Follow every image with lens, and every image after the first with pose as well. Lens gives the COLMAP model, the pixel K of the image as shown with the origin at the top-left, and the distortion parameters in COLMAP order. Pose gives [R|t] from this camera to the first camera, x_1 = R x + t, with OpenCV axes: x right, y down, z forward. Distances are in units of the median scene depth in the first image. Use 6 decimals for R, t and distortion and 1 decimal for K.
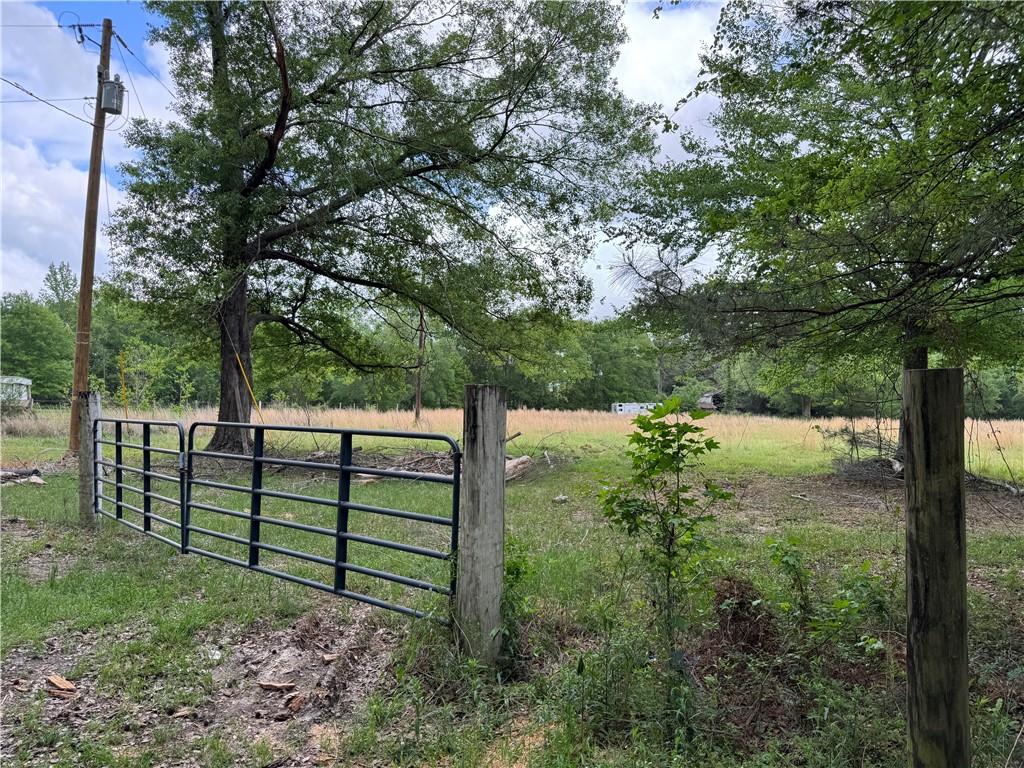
lens RADIAL K [[755.5, 0, 519.2], [0, 755.5, 382.6], [0, 0, 1]] dist [0.188702, -0.288773]
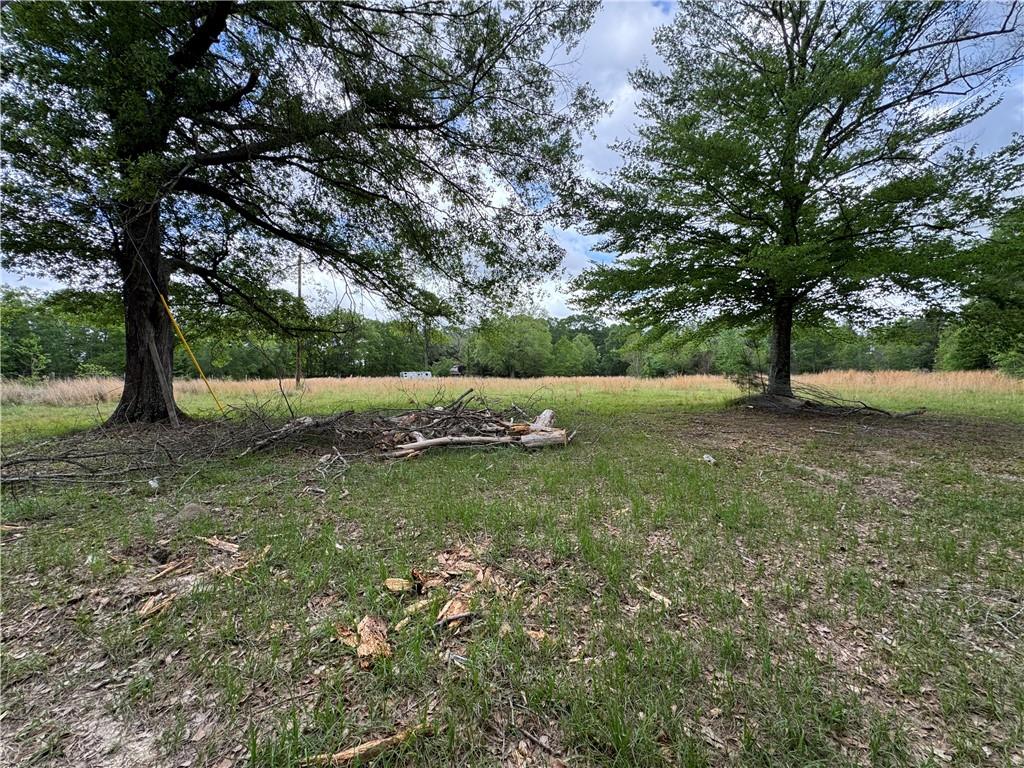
lens RADIAL K [[407.3, 0, 512.0], [0, 407.3, 384.0], [0, 0, 1]] dist [-0.010186, -0.000227]
pose [[0.891017, -0.028219, 0.453093, -0.062365], [0.004329, 0.998549, 0.053676, 0.007445], [-0.453950, -0.045865, 0.889846, 0.127587]]
